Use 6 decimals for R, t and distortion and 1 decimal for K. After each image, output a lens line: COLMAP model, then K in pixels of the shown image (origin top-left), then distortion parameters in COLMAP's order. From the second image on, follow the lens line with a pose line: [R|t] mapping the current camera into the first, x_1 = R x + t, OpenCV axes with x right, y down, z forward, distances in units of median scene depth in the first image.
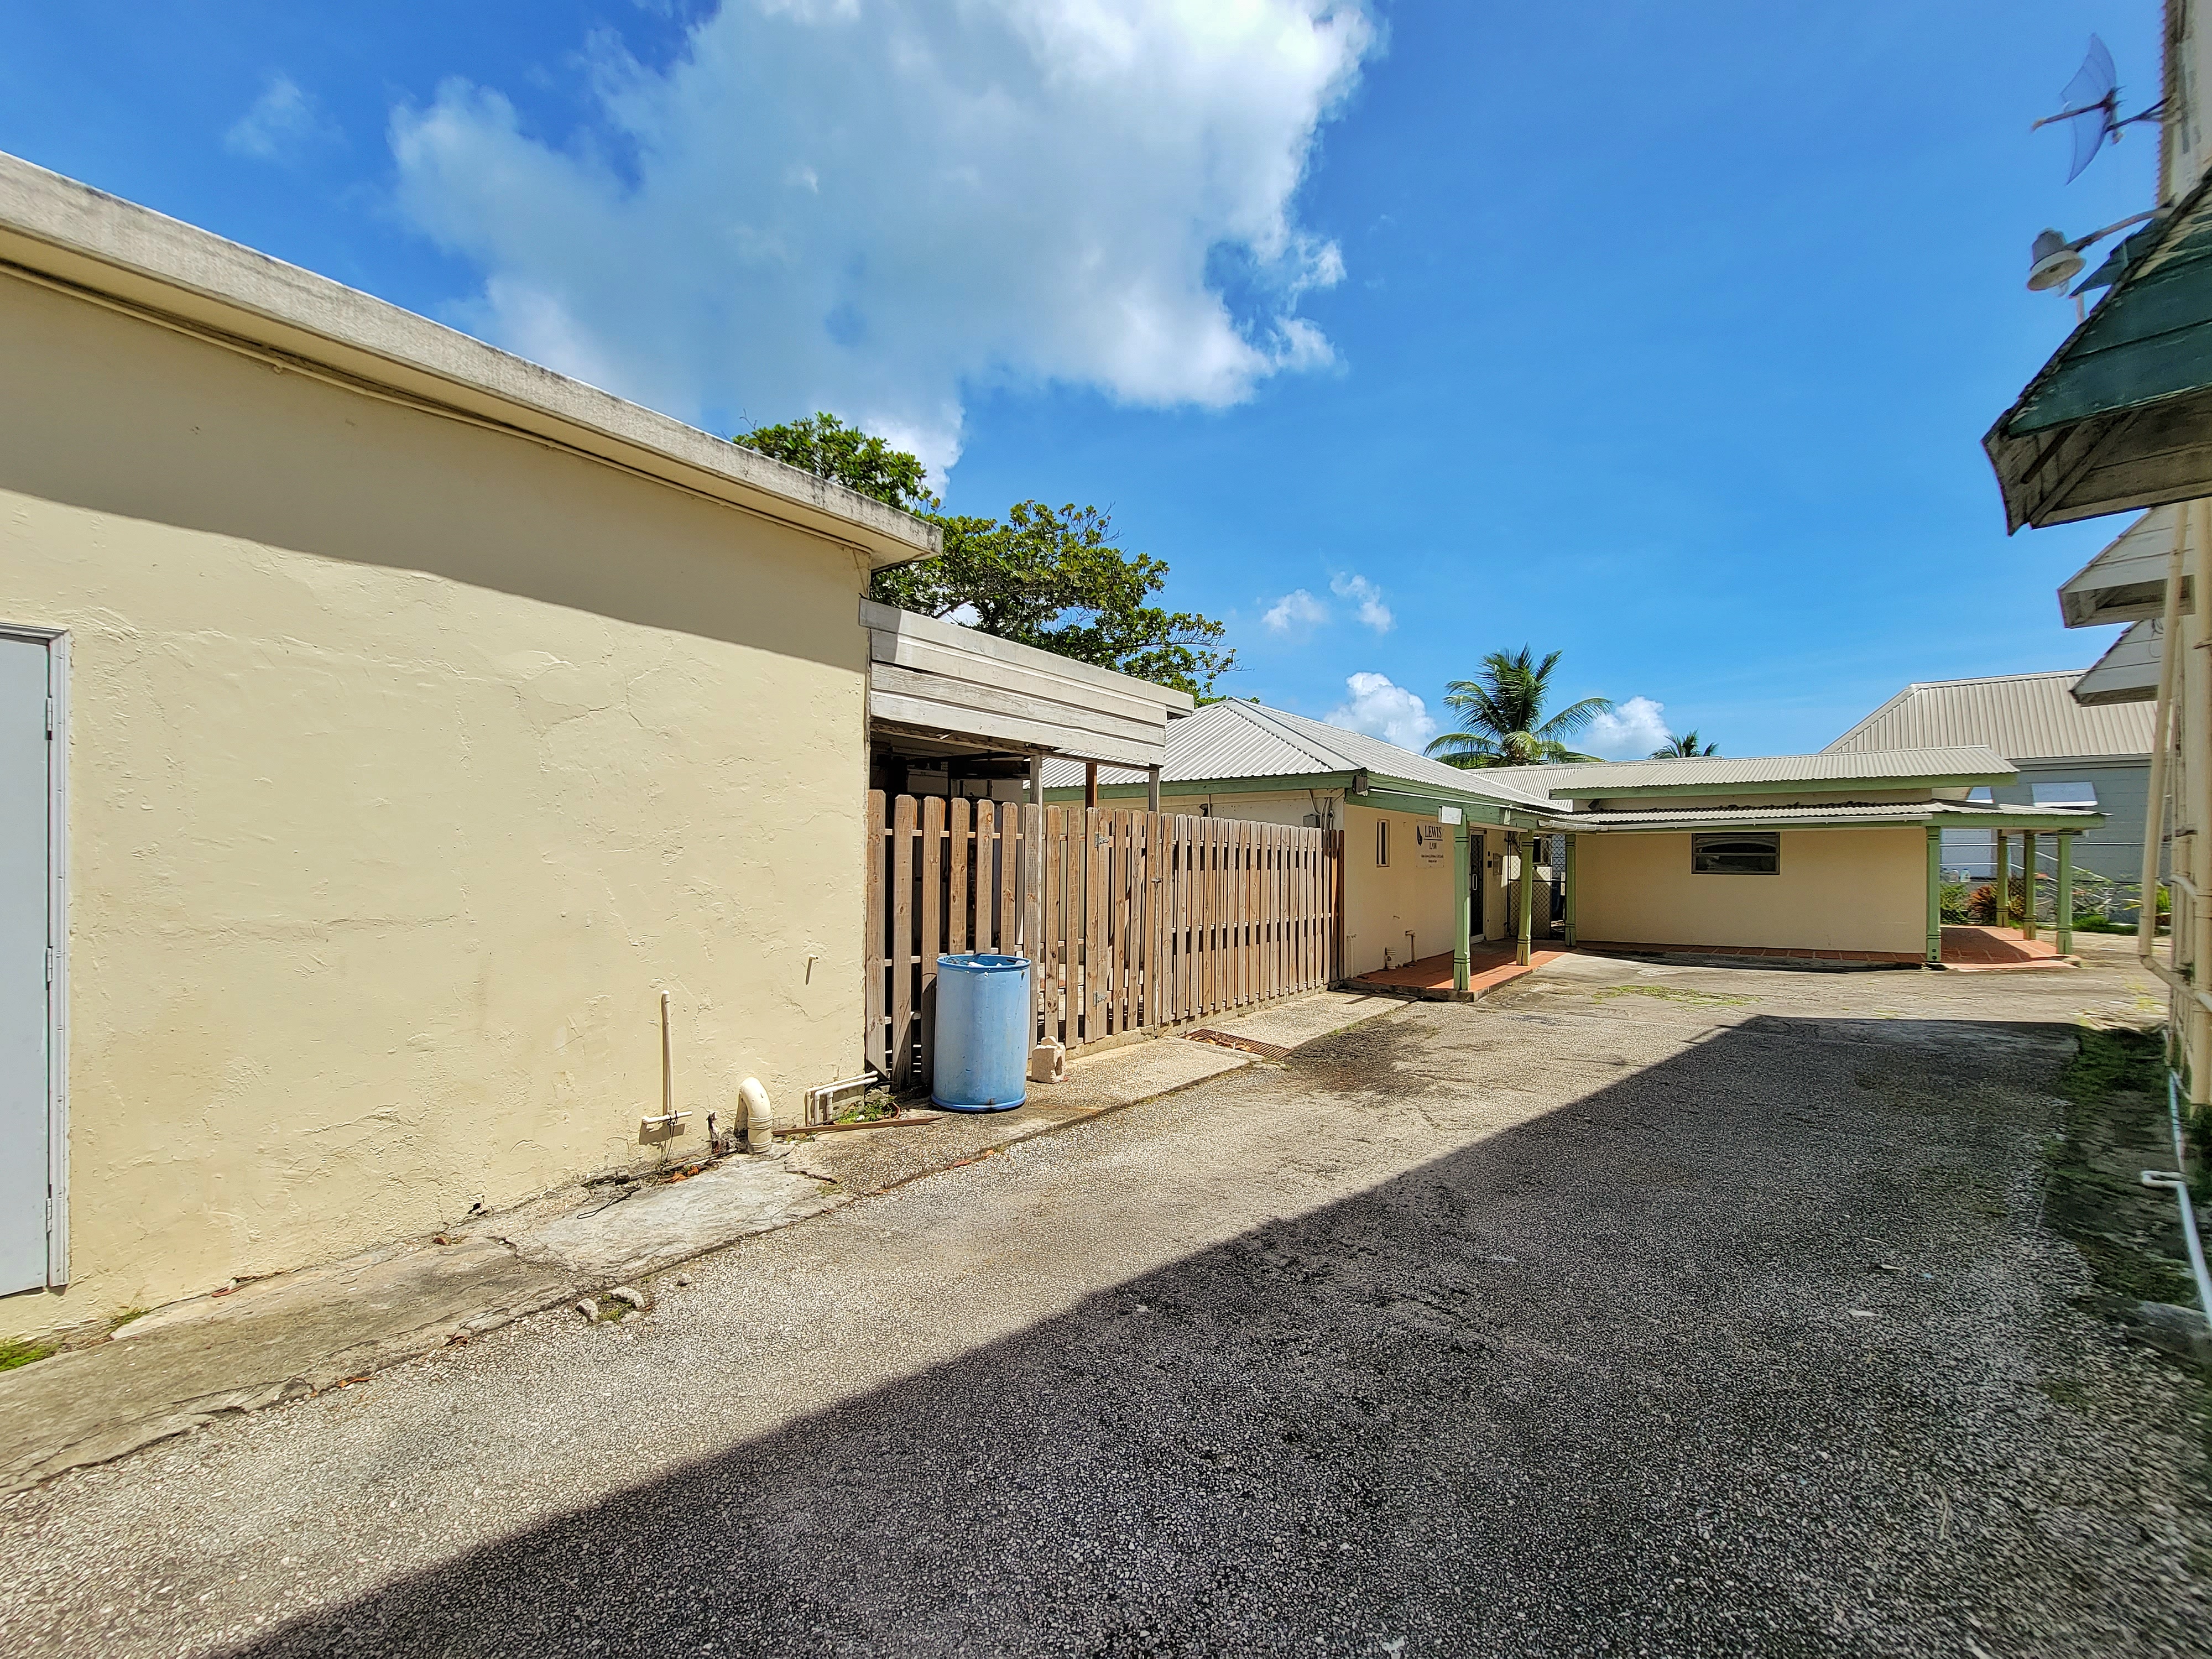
lens RADIAL K [[873.0, 0, 1103.9], [0, 873.0, 860.9], [0, 0, 1]] dist [-0.018224, 0.000061]
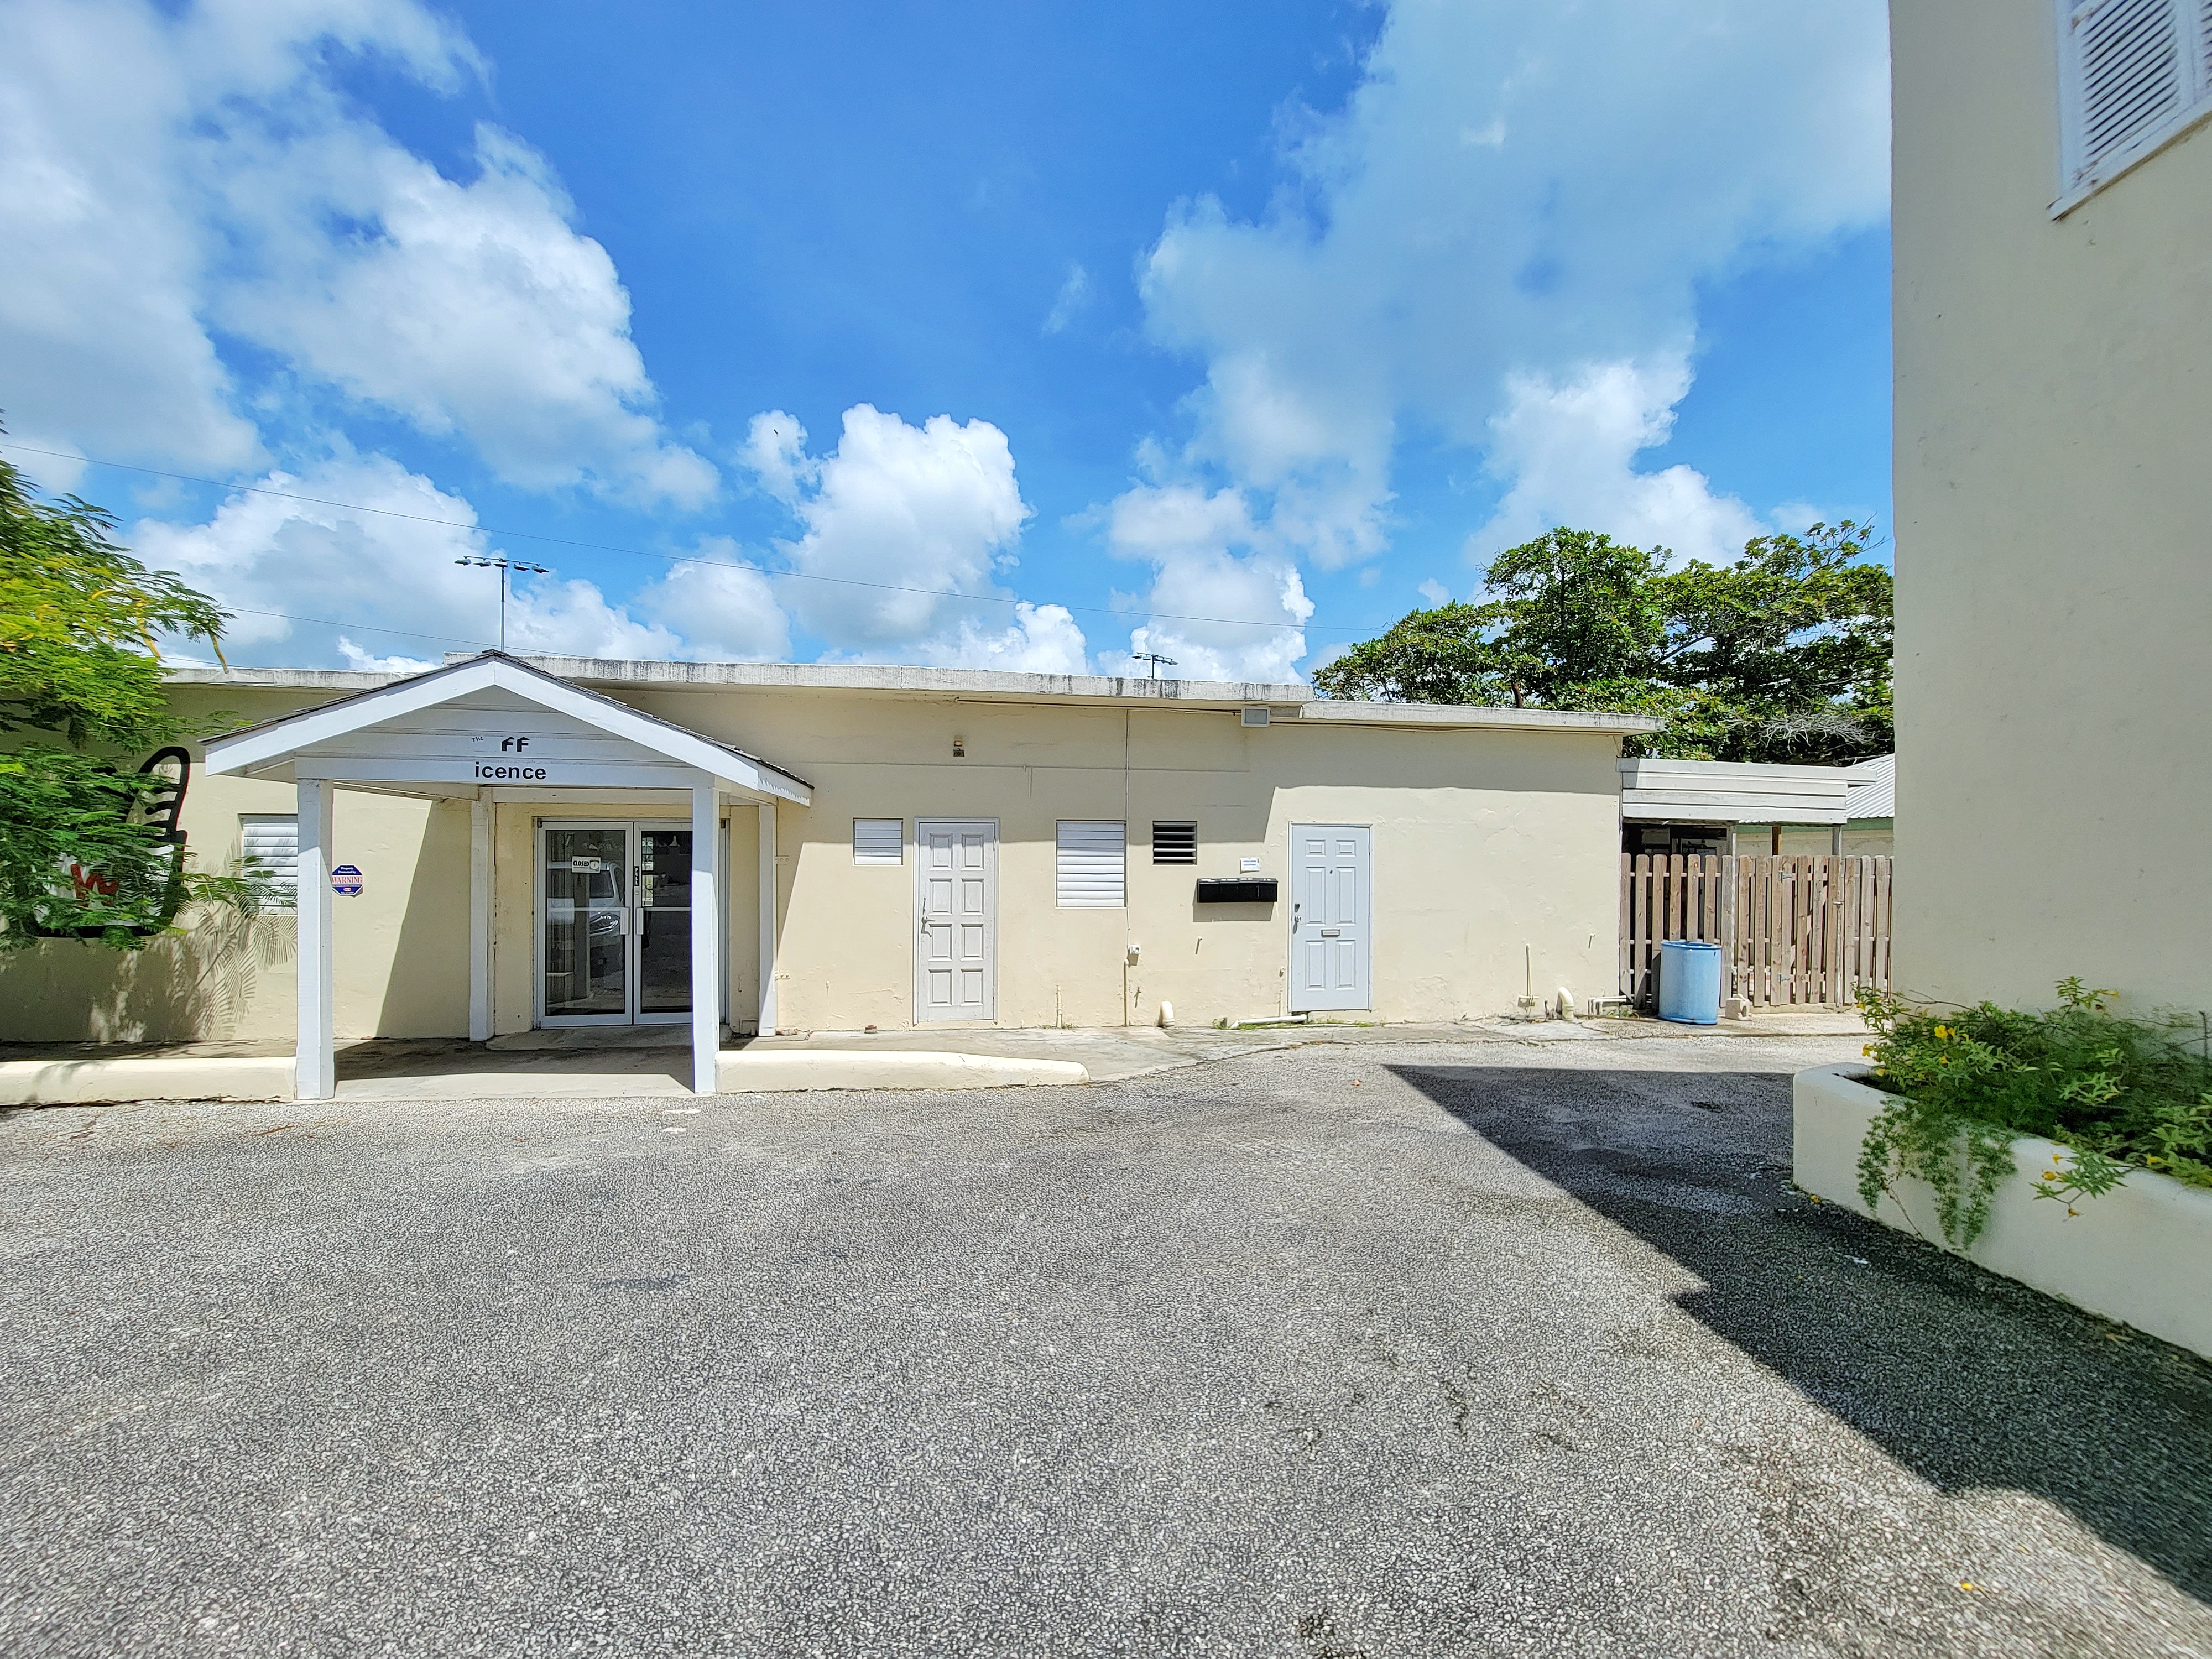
lens RADIAL K [[873.0, 0, 1103.9], [0, 873.0, 860.9], [0, 0, 1]] dist [-0.018224, 0.000061]
pose [[0.718955, -0.002276, -0.695053, 0.242100], [-0.003942, 0.999965, -0.007352, -0.043233], [0.695046, 0.008026, 0.718921, -1.174099]]
